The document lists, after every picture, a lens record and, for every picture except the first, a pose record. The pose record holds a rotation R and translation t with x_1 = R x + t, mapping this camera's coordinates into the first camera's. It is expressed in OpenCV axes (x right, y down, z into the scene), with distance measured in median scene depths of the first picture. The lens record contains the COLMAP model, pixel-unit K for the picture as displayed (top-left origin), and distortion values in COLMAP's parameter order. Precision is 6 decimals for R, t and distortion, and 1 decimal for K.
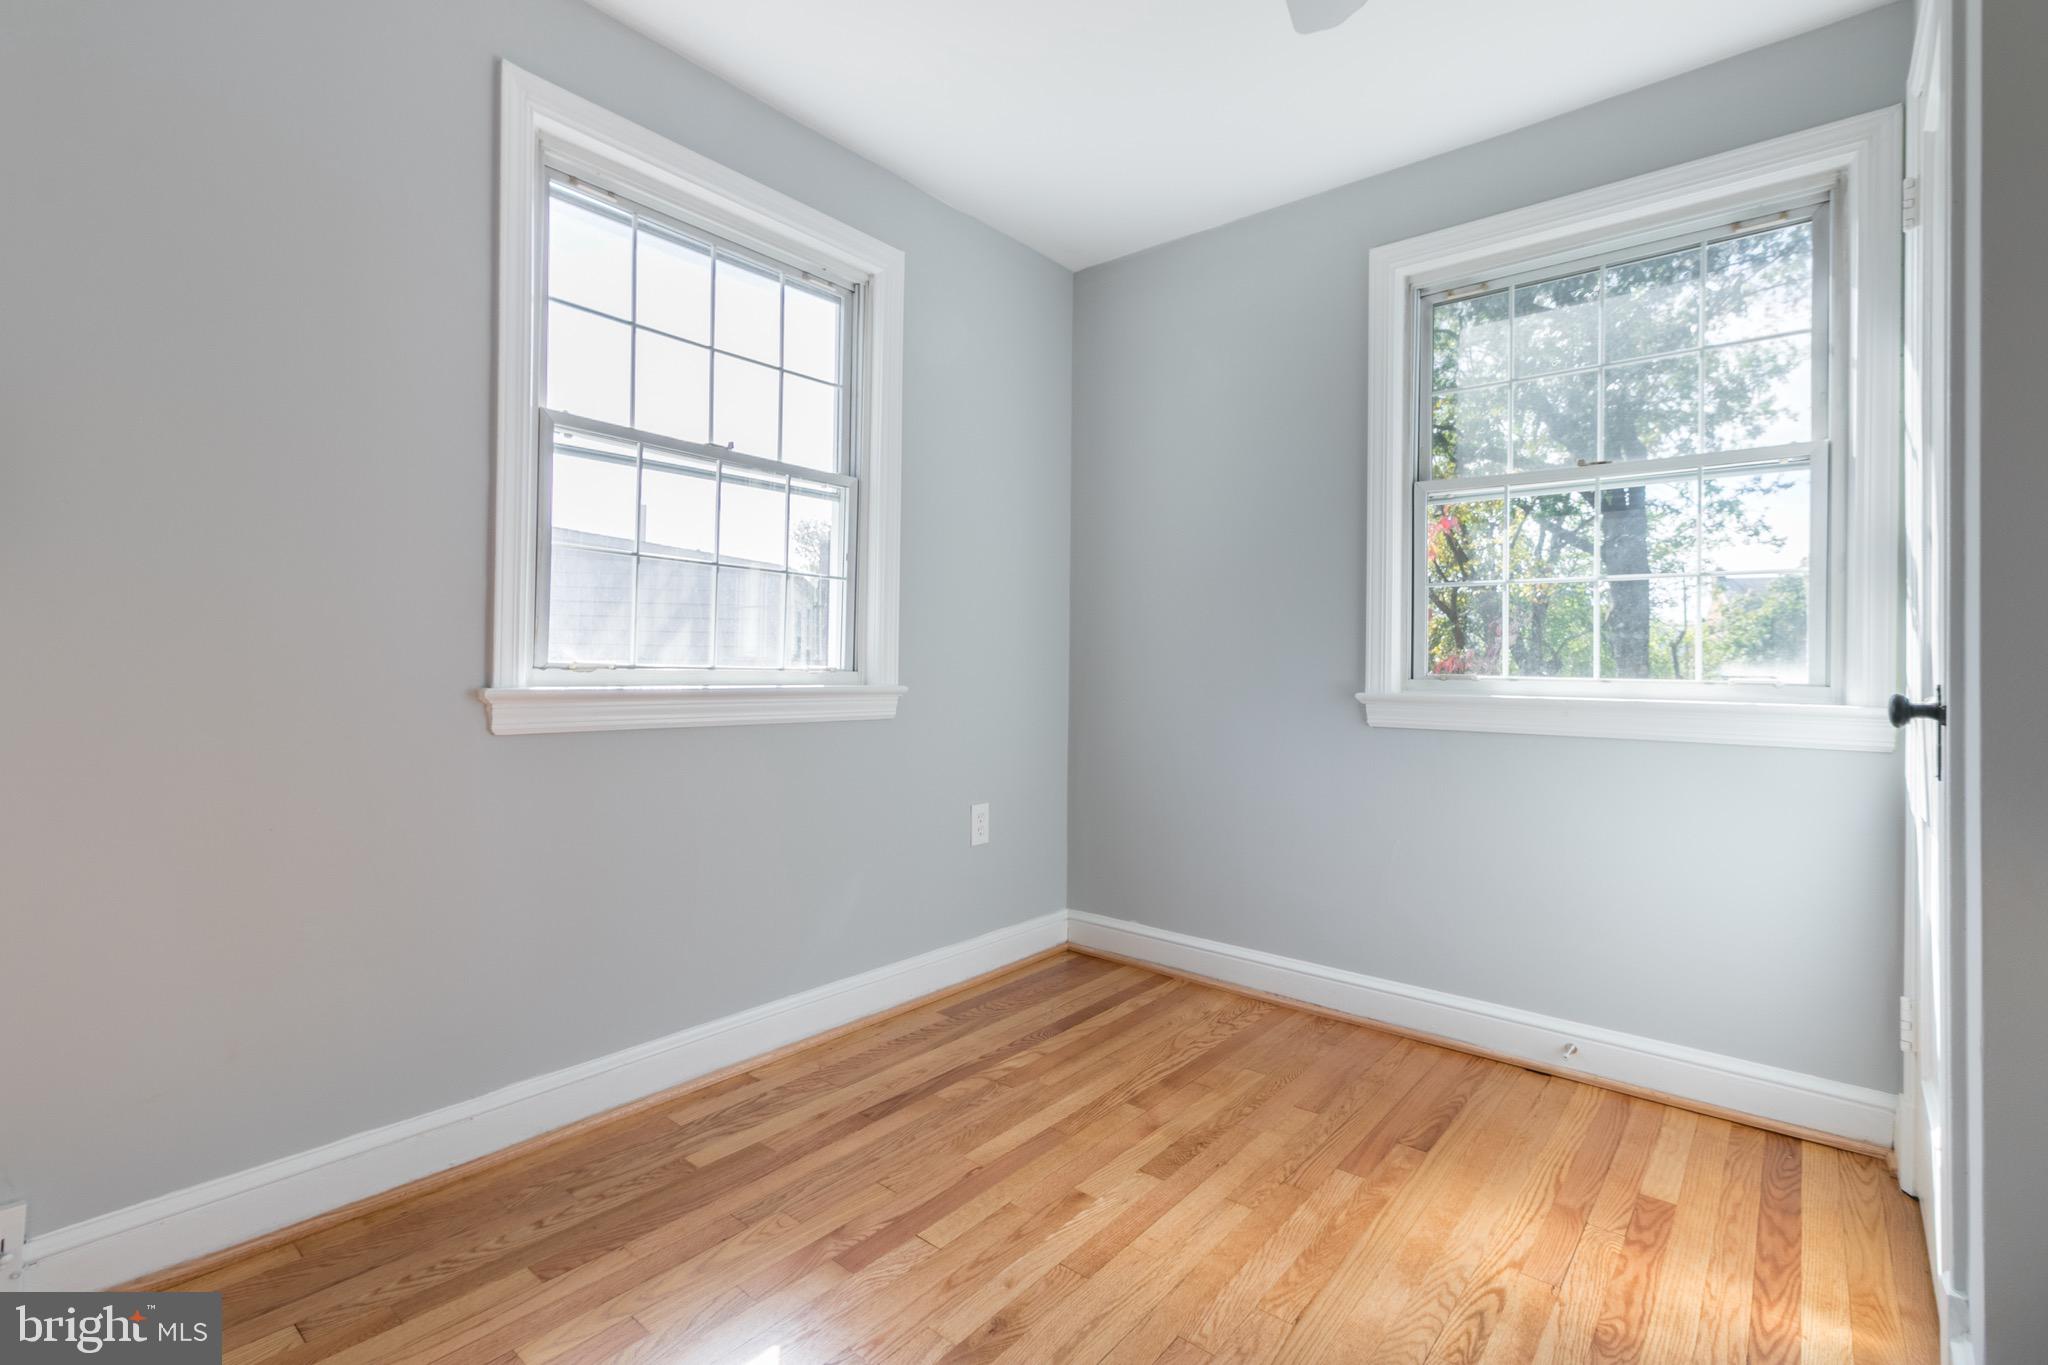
lens RADIAL K [[941.3, 0, 1011.3], [0, 941.3, 660.3], [0, 0, 1]] dist [0.004141, 0.000132]
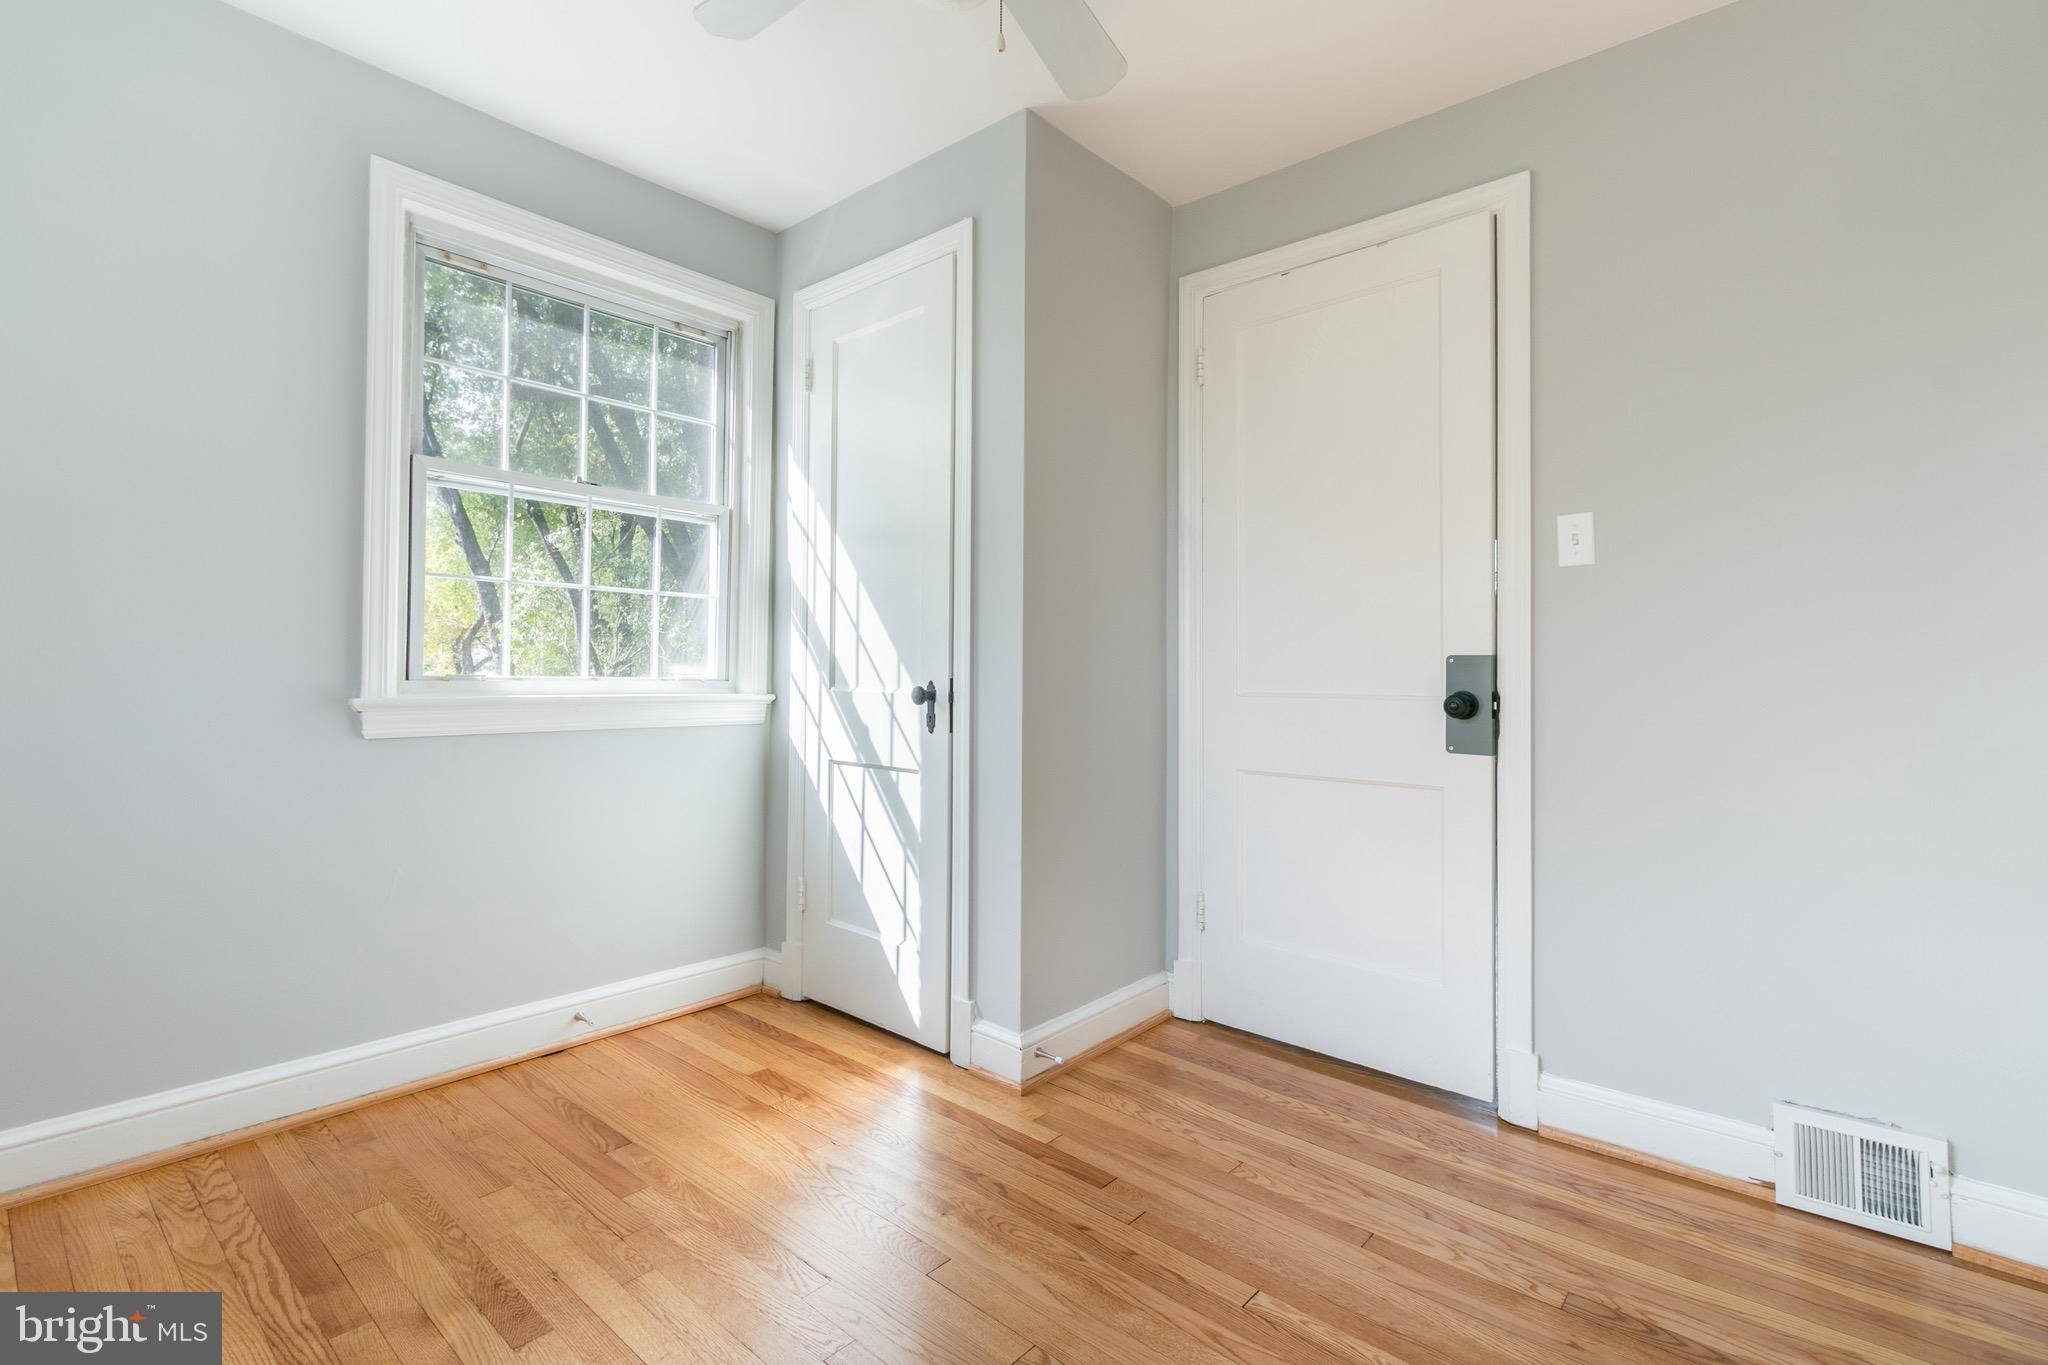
lens RADIAL K [[941.3, 0, 1011.3], [0, 941.3, 660.3], [0, 0, 1]] dist [0.004141, 0.000132]
pose [[0.022393, 0.001020, 0.999749, -0.518857], [-0.019504, 0.999810, -0.000583, -0.010356], [-0.999559, -0.019486, 0.022409, 0.515841]]
